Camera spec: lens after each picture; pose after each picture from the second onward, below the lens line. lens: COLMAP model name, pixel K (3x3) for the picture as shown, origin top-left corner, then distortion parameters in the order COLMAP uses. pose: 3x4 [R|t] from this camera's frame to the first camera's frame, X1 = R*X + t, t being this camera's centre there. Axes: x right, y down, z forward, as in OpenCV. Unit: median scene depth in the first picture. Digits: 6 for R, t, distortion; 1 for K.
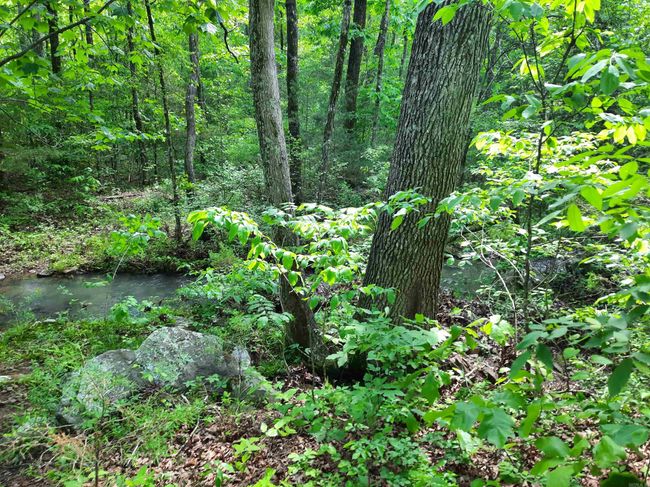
lens RADIAL K [[478.7, 0, 323.4], [0, 478.7, 240.7], [0, 0, 1]] dist [0.066203, -0.042657]
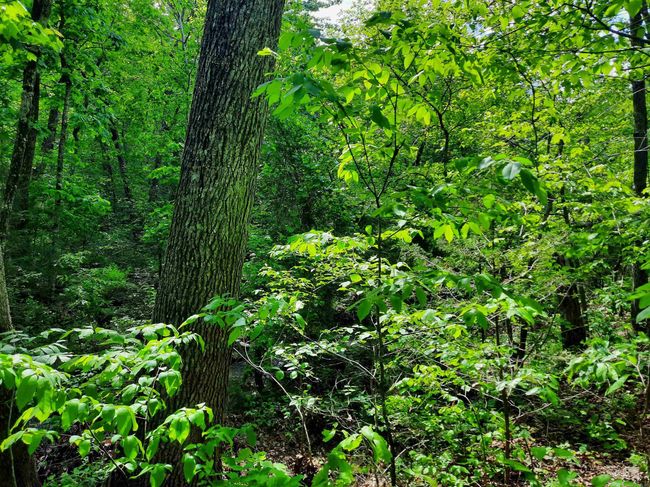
lens RADIAL K [[478.7, 0, 320.2], [0, 478.7, 240.0], [0, 0, 1]] dist [0.066203, -0.042657]
pose [[0.780247, -0.005310, 0.625449, -0.180254], [0.139606, 0.976216, -0.165871, -0.031792], [-0.609692, 0.216736, 0.762431, 0.184551]]
